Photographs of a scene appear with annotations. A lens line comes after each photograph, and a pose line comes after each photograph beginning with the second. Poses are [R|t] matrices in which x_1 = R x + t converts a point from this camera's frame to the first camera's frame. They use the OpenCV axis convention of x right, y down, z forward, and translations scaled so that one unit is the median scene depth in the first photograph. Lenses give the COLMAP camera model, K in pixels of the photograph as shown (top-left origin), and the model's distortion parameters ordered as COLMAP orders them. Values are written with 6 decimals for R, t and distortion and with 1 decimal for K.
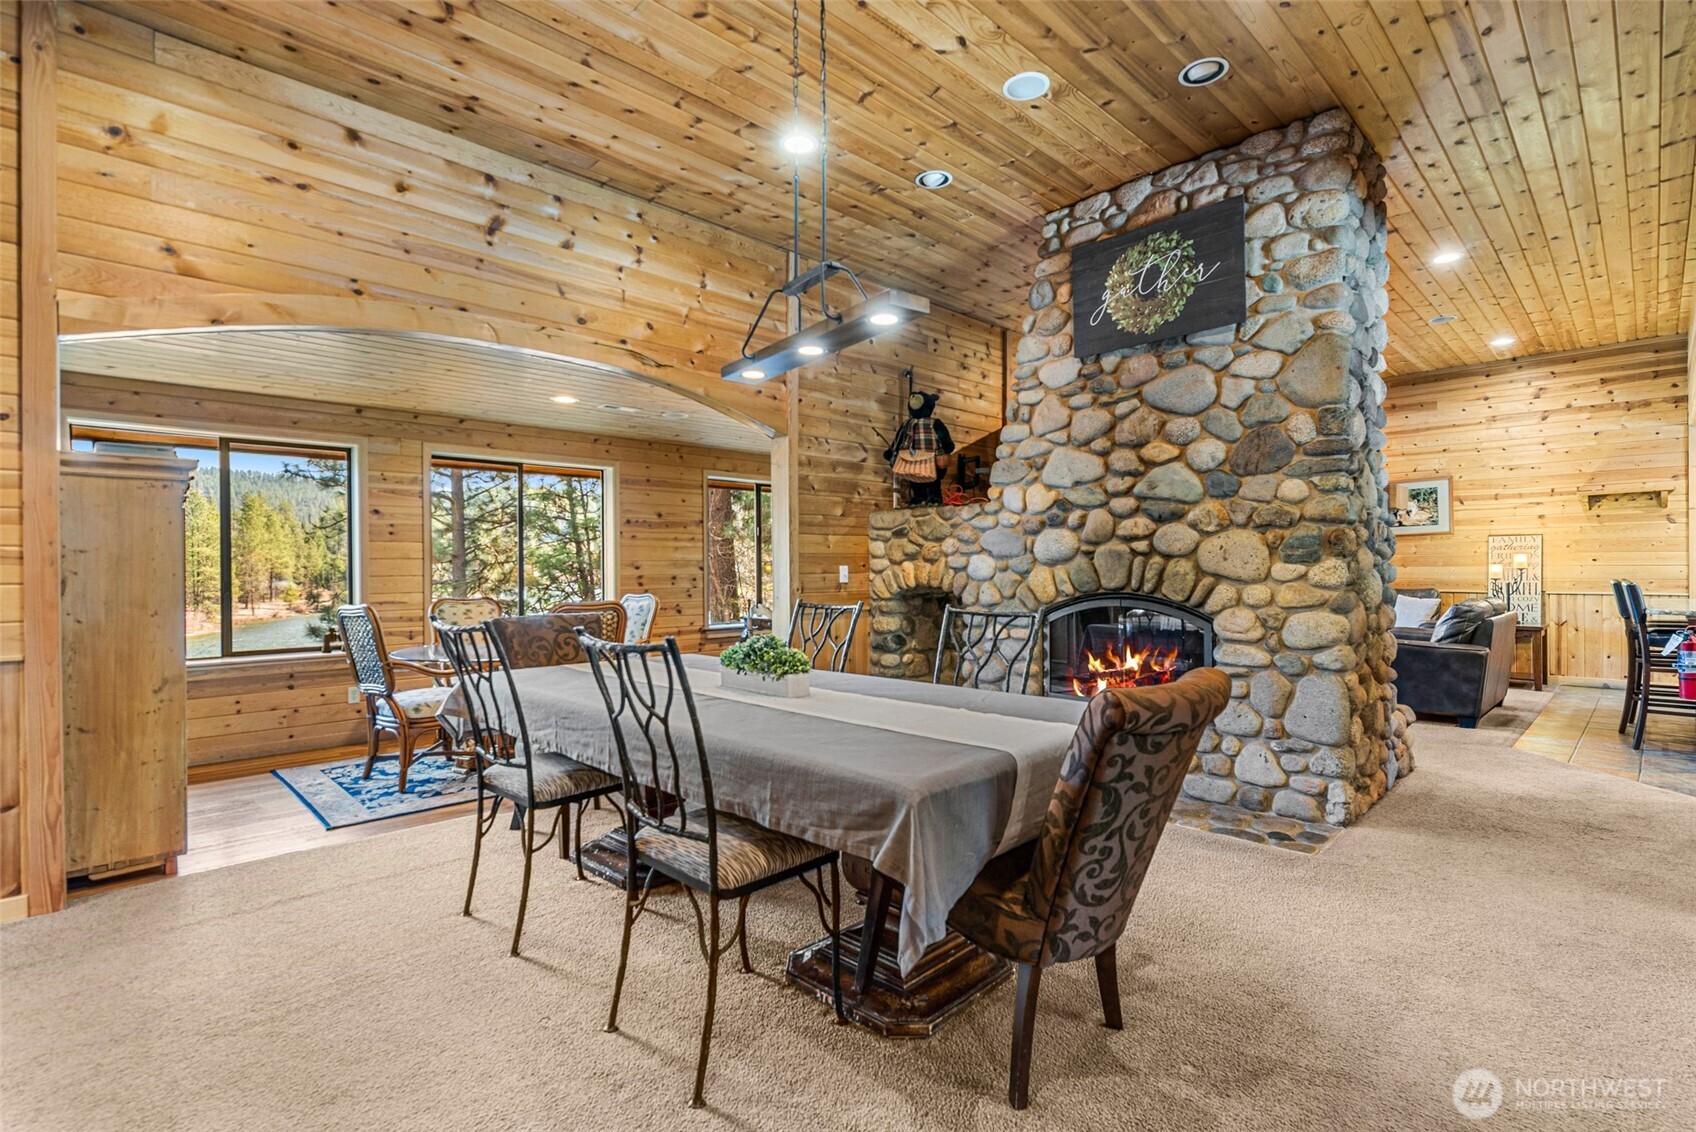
lens RADIAL K [[804.1, 0, 849.3], [0, 804.1, 569.9], [0, 0, 1]] dist [0.002964, -0.000250]
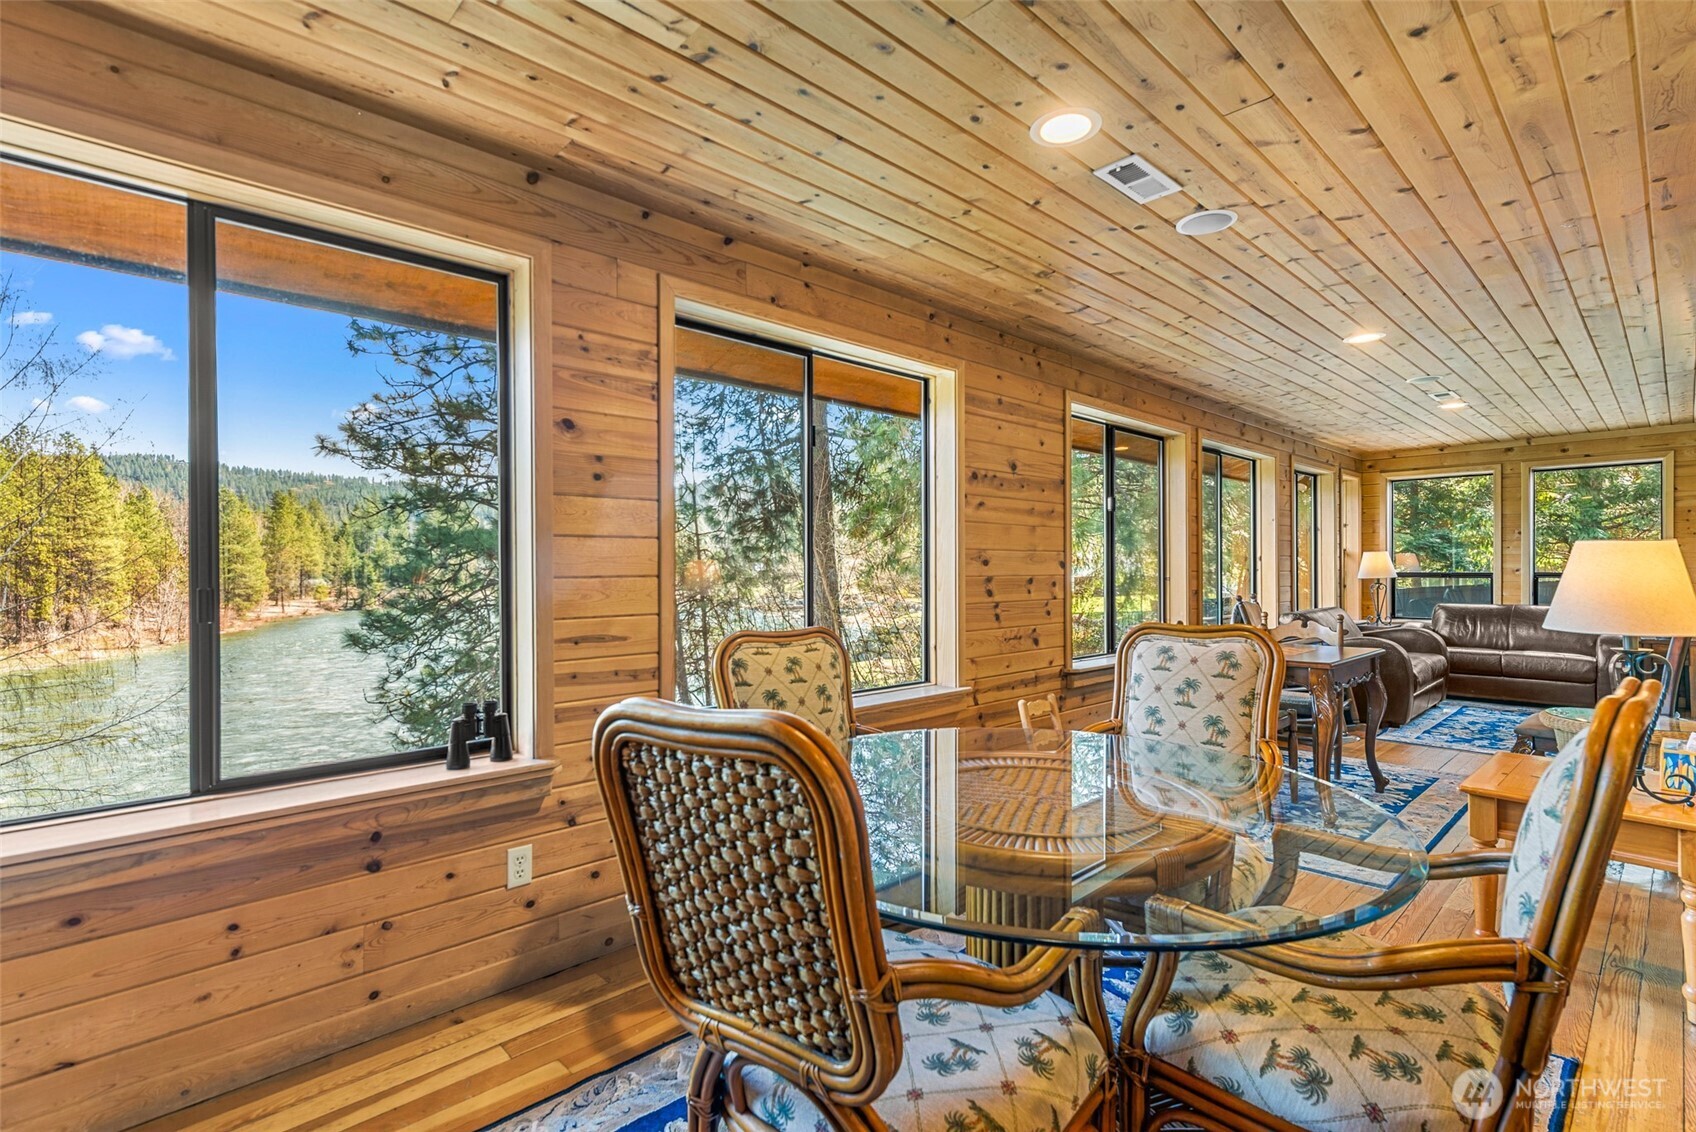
lens RADIAL K [[773.8, 0, 840.6], [0, 773.8, 568.8], [0, 0, 1]] dist [0.001266, -0.001169]
pose [[0.999902, 0.004180, -0.013336, -0.725505], [-0.004201, 0.999990, -0.001537, 0.005948], [0.013329, 0.001593, 0.999910, 0.985526]]
